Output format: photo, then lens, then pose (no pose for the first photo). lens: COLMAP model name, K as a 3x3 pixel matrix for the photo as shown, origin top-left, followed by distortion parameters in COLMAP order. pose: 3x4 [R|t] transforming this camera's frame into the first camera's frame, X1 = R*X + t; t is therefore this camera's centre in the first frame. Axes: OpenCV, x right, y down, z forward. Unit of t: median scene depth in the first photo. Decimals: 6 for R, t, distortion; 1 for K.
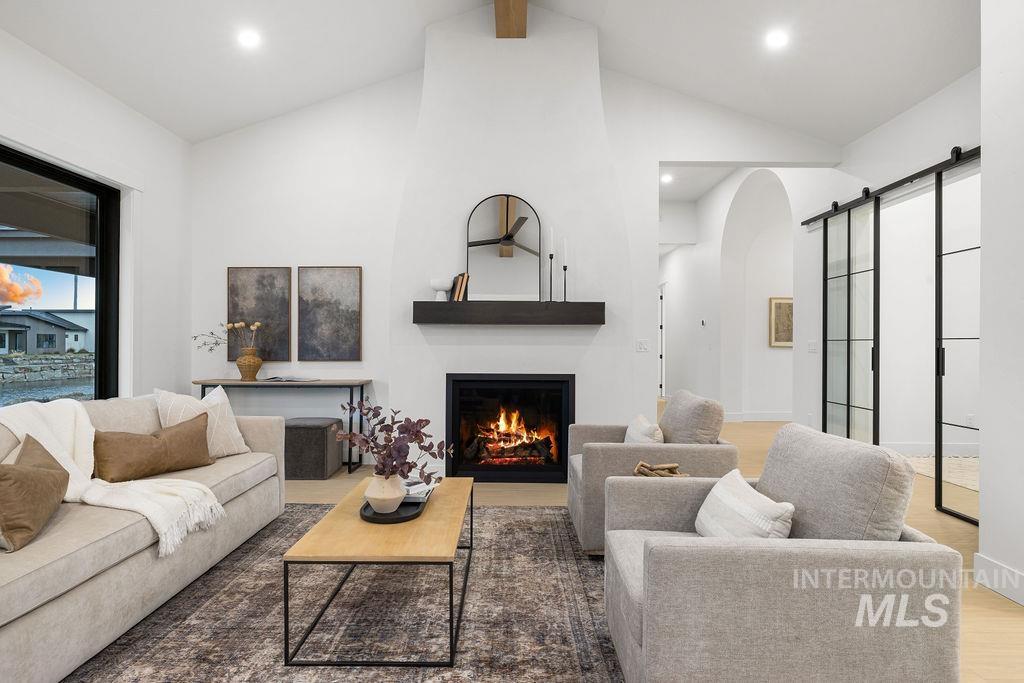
lens RADIAL K [[529.9, 0, 506.3], [0, 529.9, 341.7], [0, 0, 1]] dist [-0.005686, 0.000978]
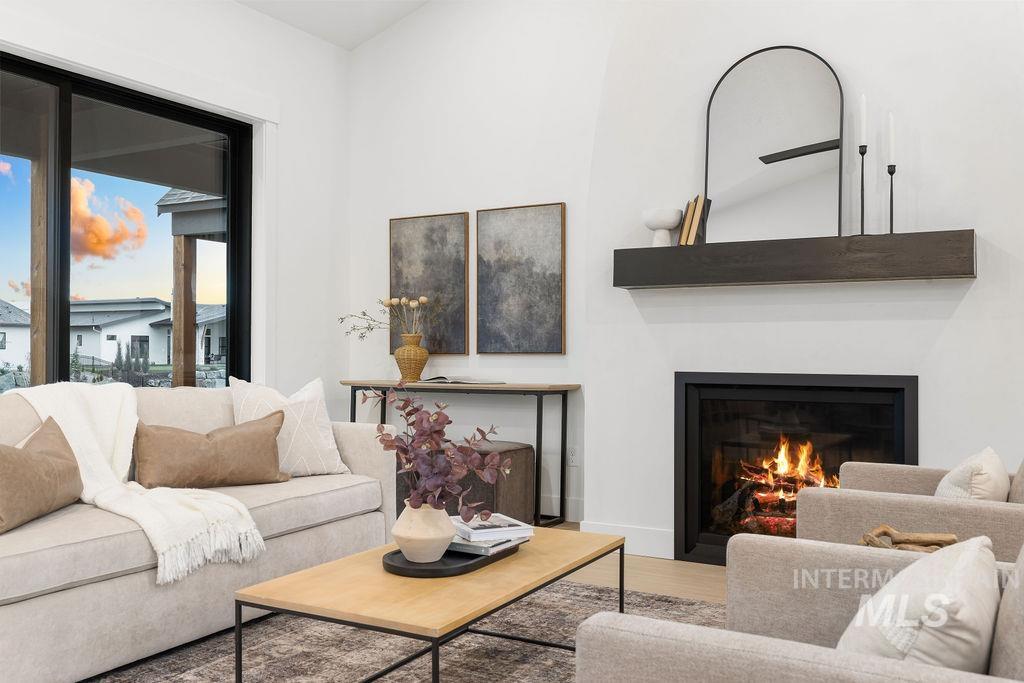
lens RADIAL K [[890.5, 0, 512.9], [0, 890.5, 344.0], [0, 0, 1]] dist [-0.005527, -0.018579]
pose [[0.877392, -0.005897, -0.479739, 0.198484], [0.003078, 0.999973, -0.006662, 0.035552], [0.479765, 0.004369, 0.877386, 0.060103]]
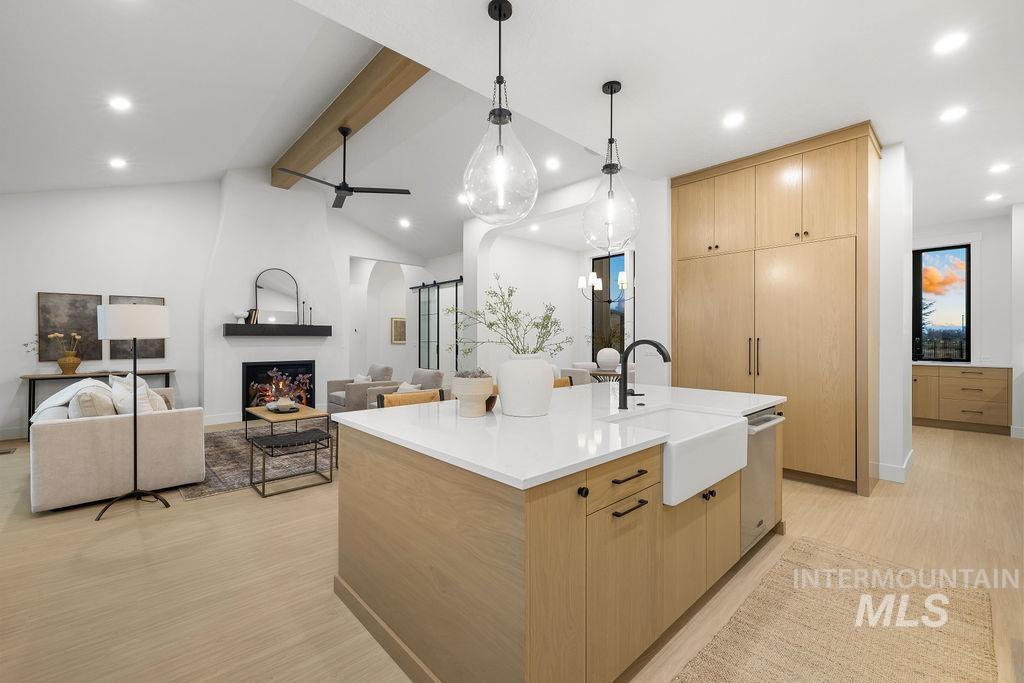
lens RADIAL K [[438.0, 0, 517.0], [0, 438.0, 338.8], [0, 0, 1]] dist [0.003147, 0.000780]
pose [[0.710504, -0.004972, 0.703676, -0.508217], [0.000103, 0.999976, 0.006962, -0.032916], [-0.703694, -0.004874, 0.710487, -0.757495]]
